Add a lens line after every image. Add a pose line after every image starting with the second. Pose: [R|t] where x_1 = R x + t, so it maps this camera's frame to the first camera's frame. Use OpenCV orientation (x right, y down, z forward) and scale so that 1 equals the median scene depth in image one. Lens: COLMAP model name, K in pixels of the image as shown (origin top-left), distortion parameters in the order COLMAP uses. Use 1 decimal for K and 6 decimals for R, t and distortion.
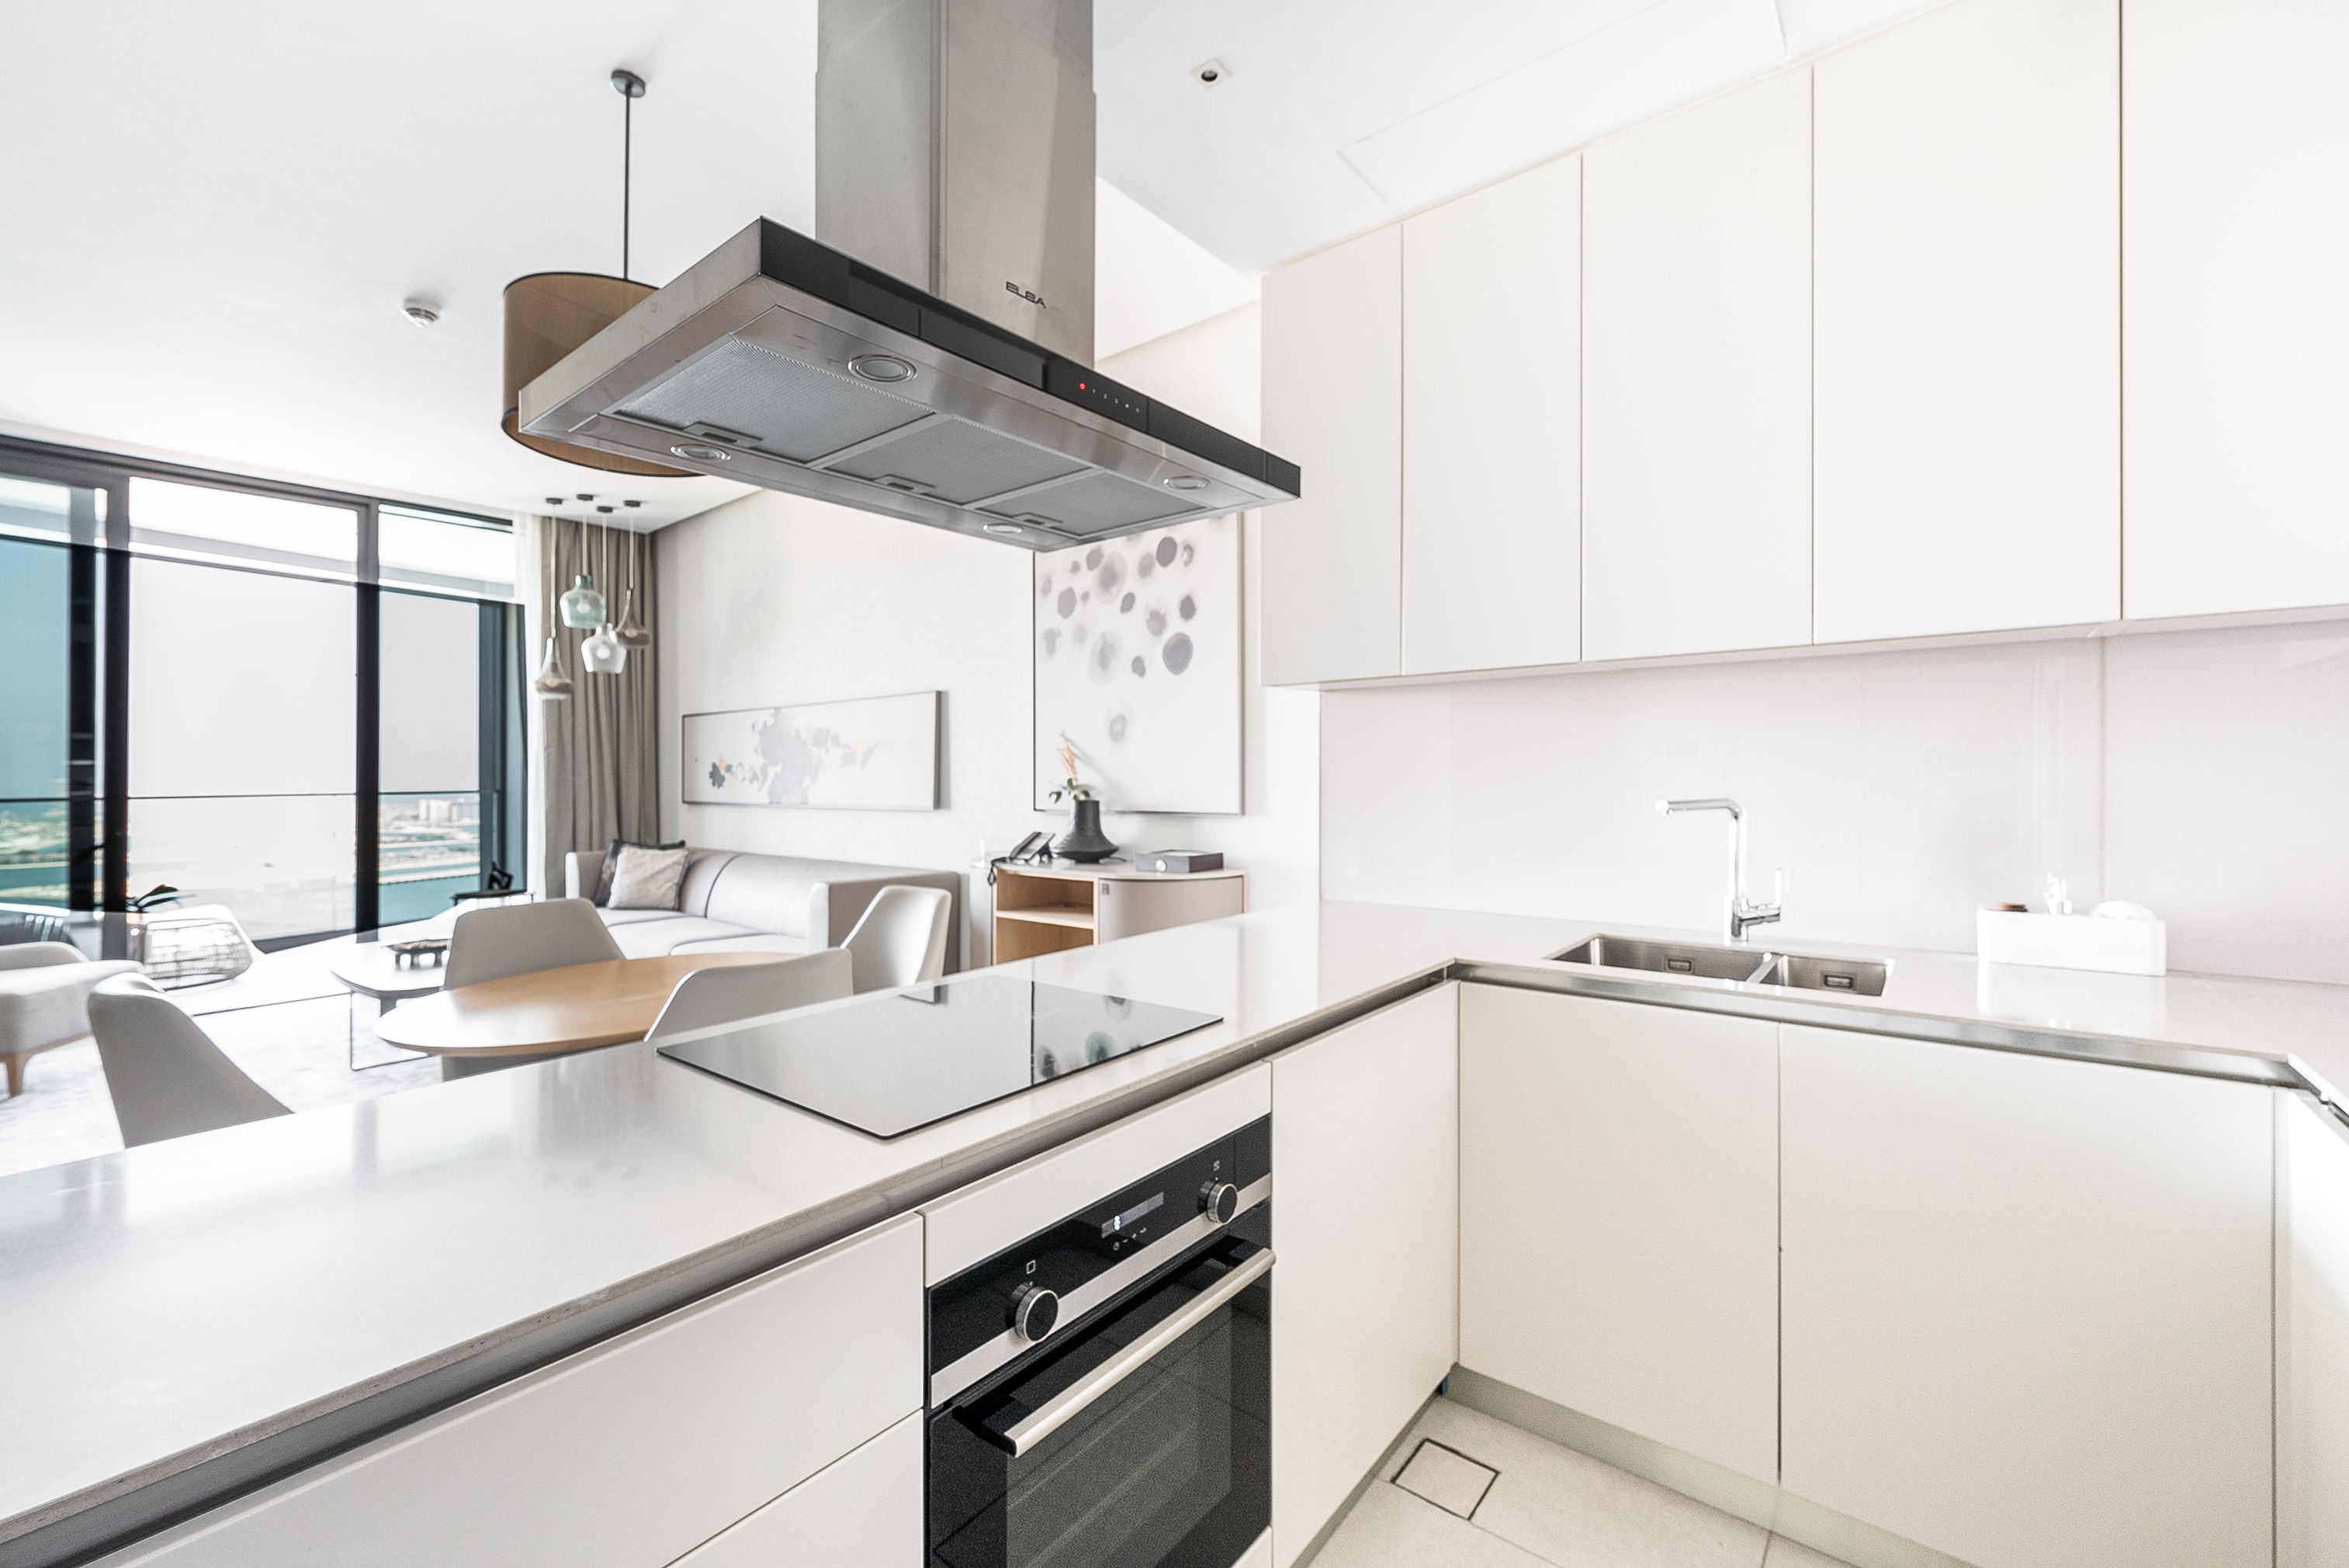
lens RADIAL K [[954.6, 0, 1140.6], [0, 954.6, 768.6], [0, 0, 1]] dist [0.001775, 0.000009]
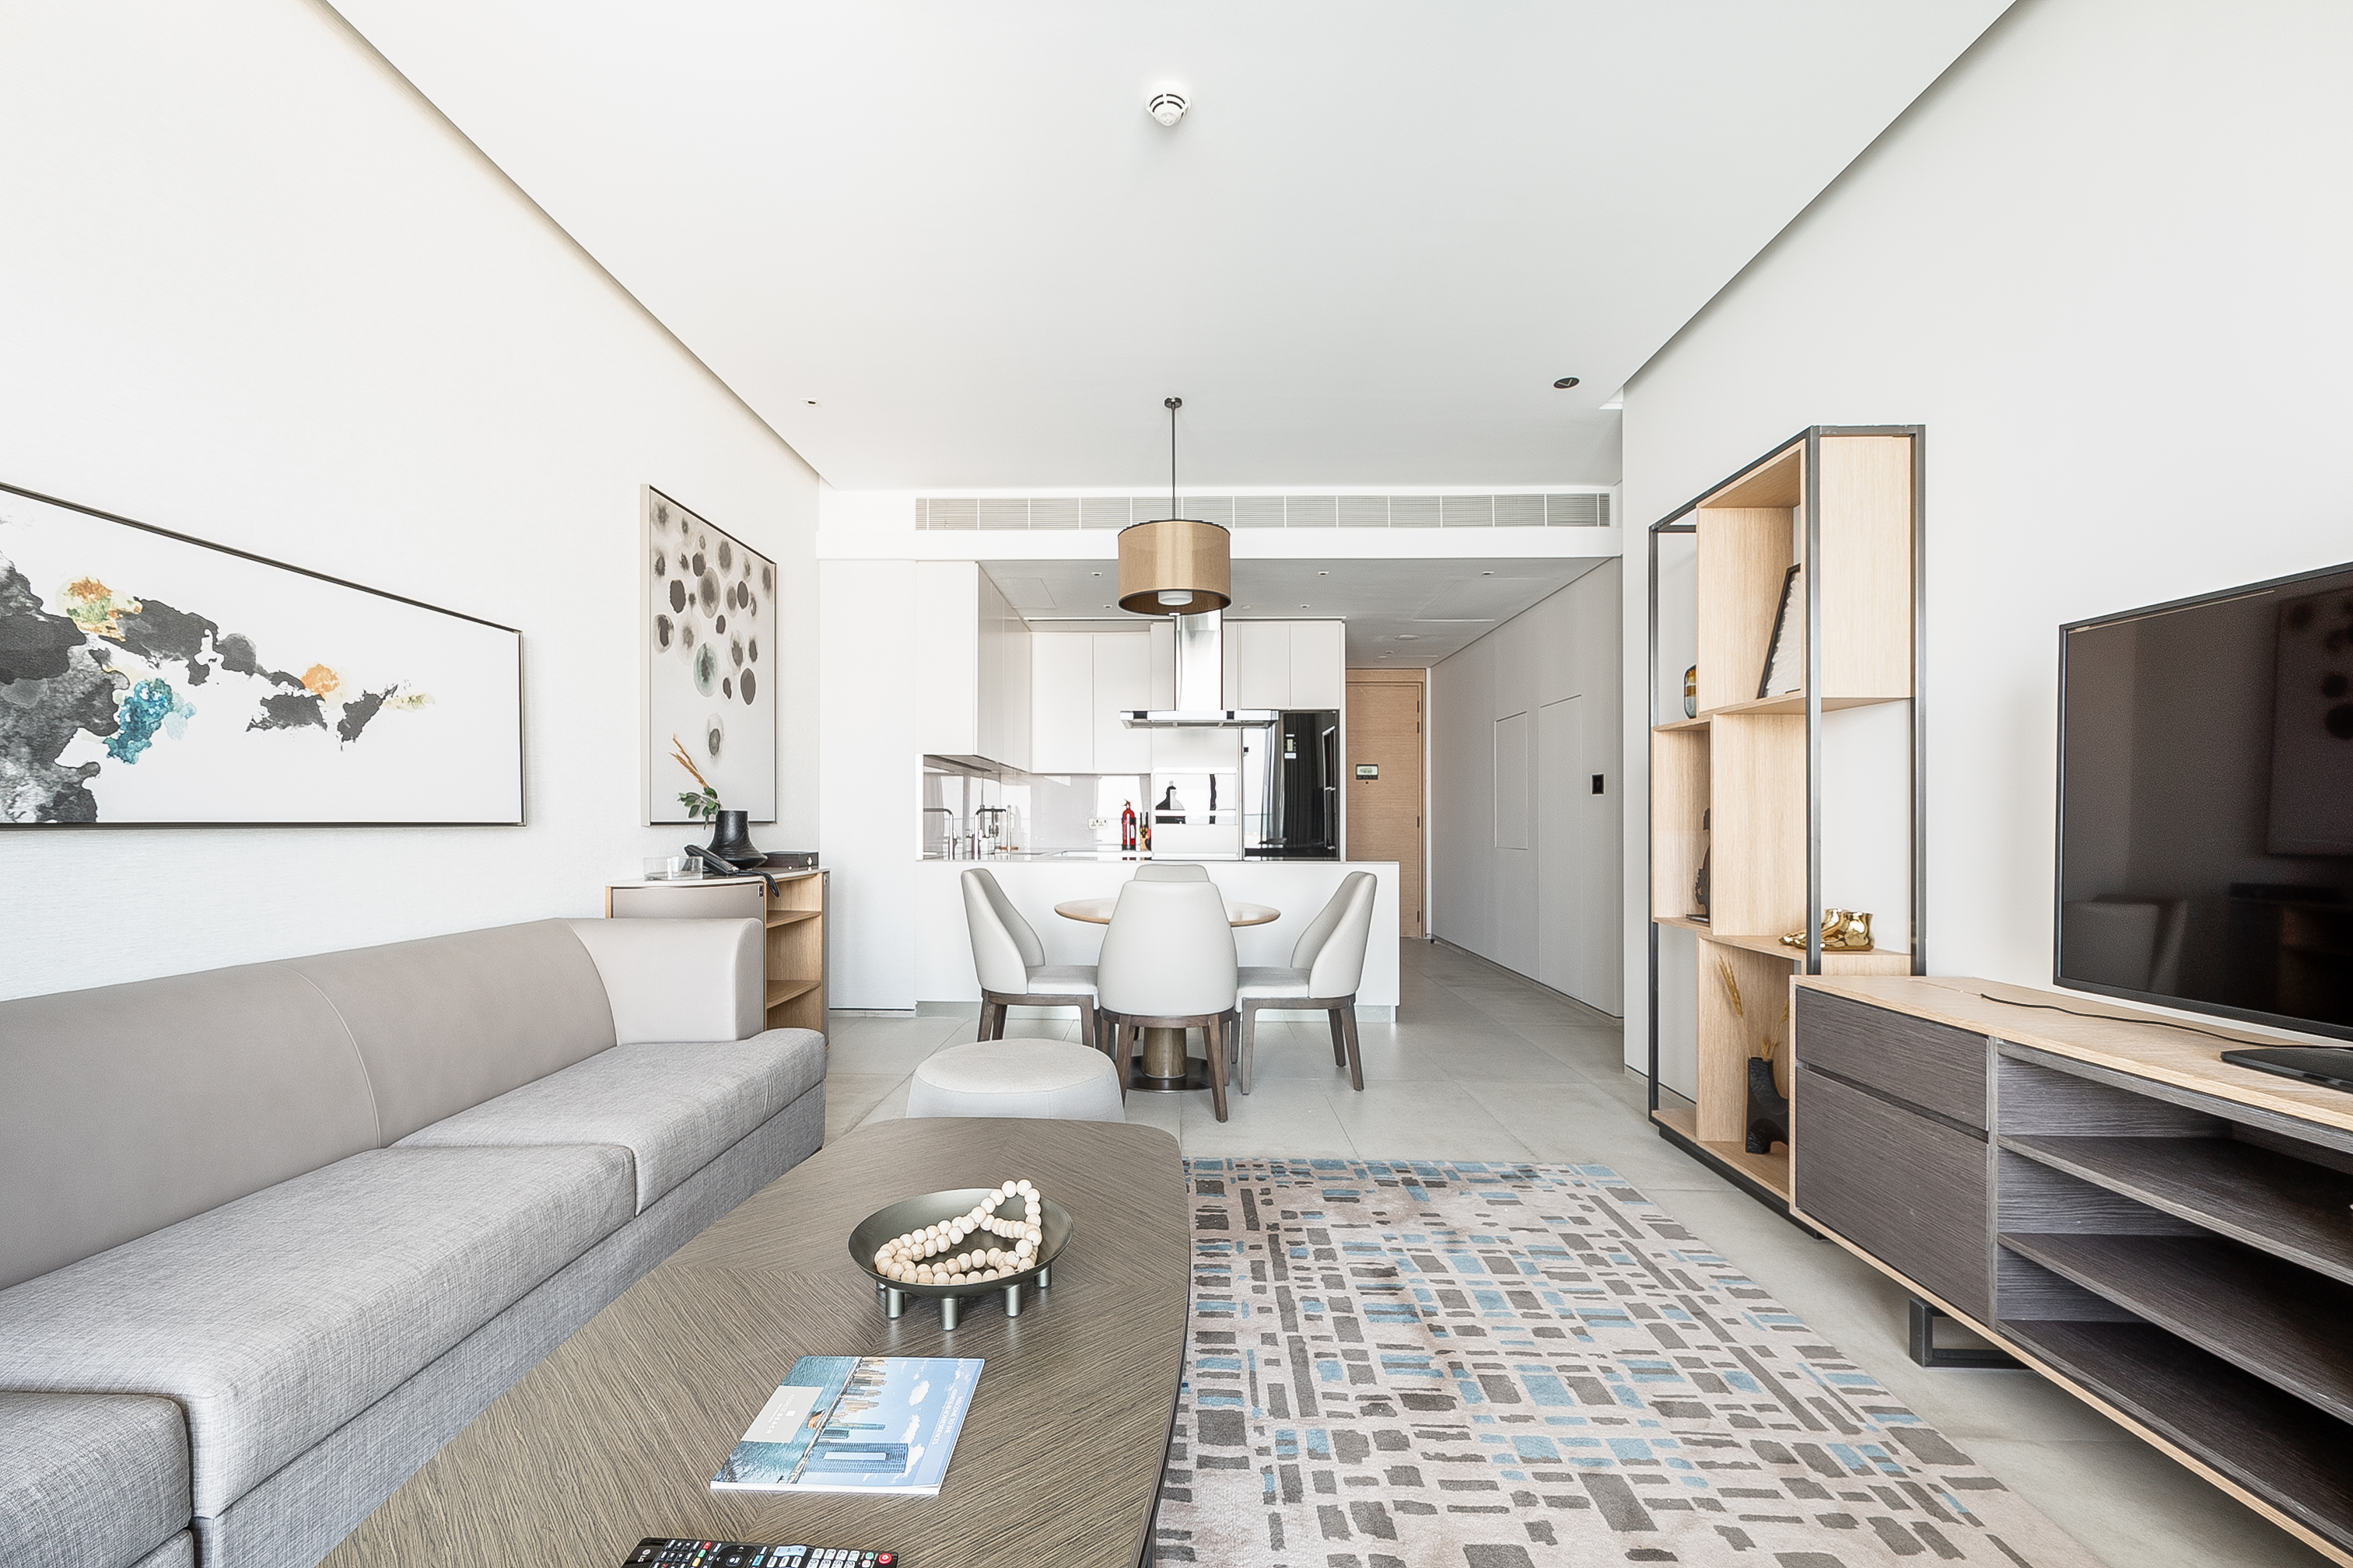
lens RADIAL K [[975.8, 0, 1161.0], [0, 975.8, 807.7], [0, 0, 1]] dist [-0.001354, -0.000591]
pose [[-0.630810, 0.016828, 0.775755, -1.125936], [-0.004806, 0.999661, -0.025593, 0.052636], [-0.775922, -0.019872, -0.630516, 1.264762]]
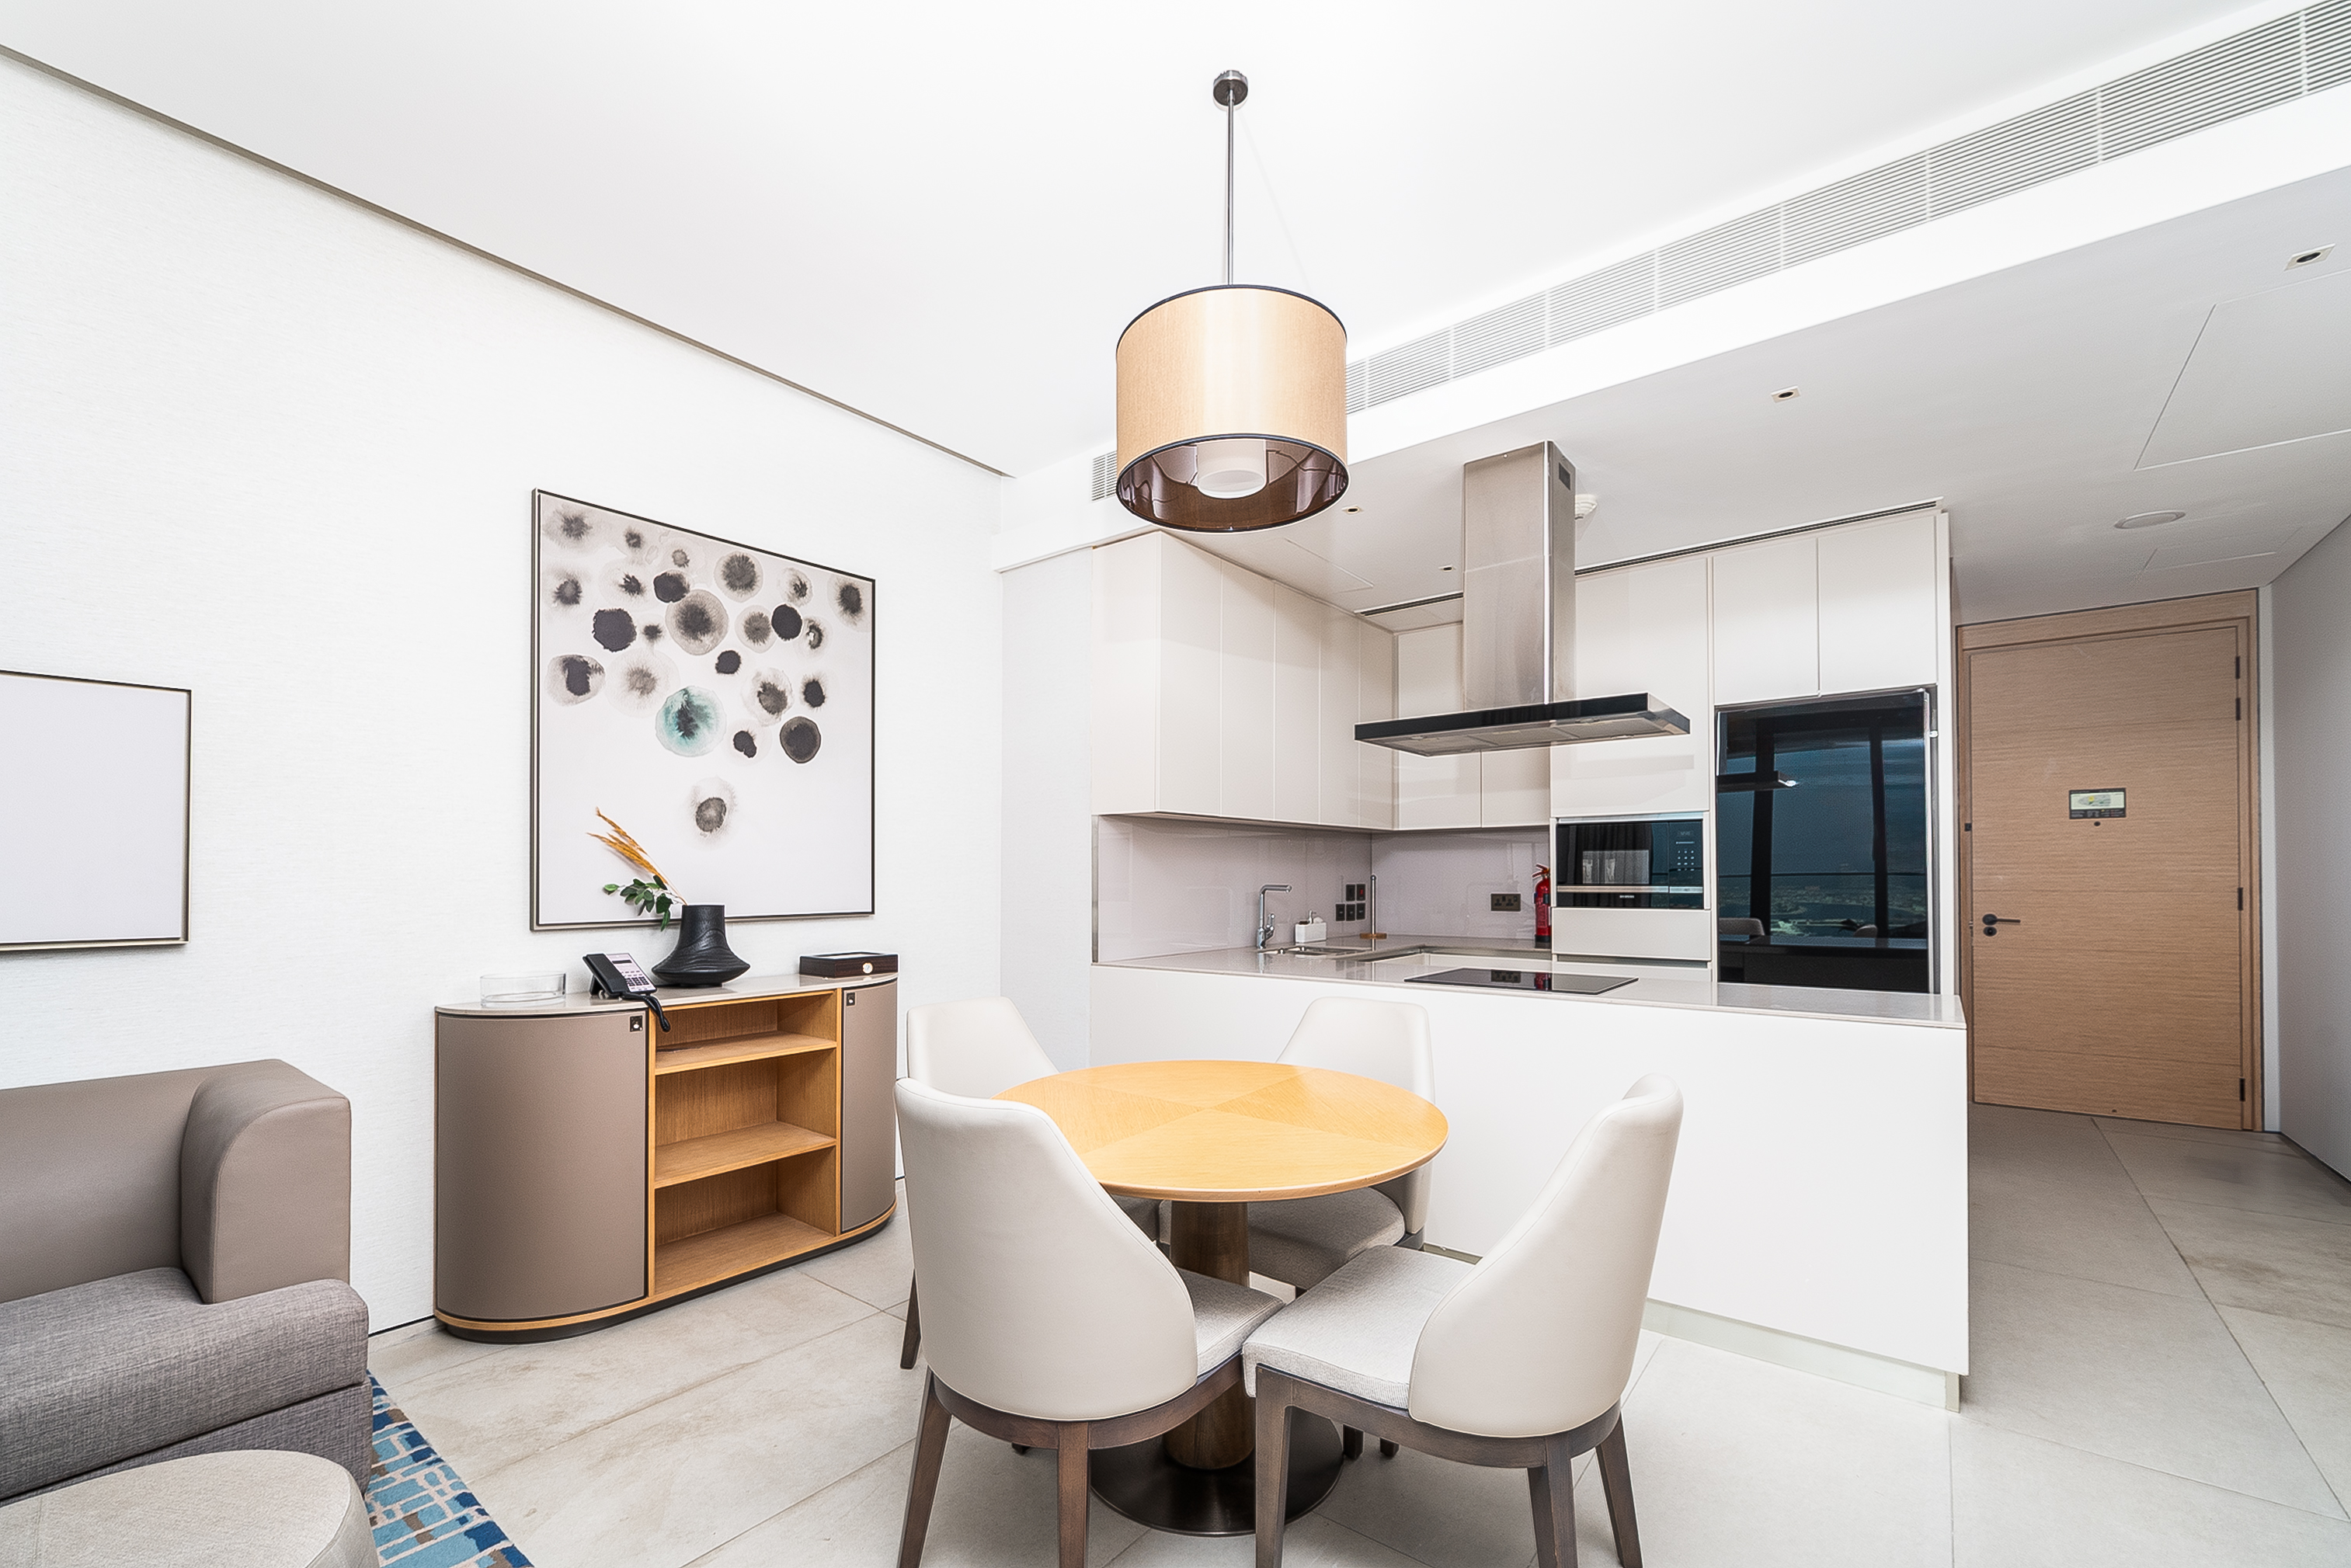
lens RADIAL K [[956.3, 0, 1166.7], [0, 956.3, 853.6], [0, 0, 1]] dist [-0.008876, -0.000030]
pose [[-0.015078, 0.030272, 0.999428, -0.810153], [-0.005674, 0.999523, -0.030360, 0.012264], [-0.999870, -0.006129, -0.014900, 0.618378]]
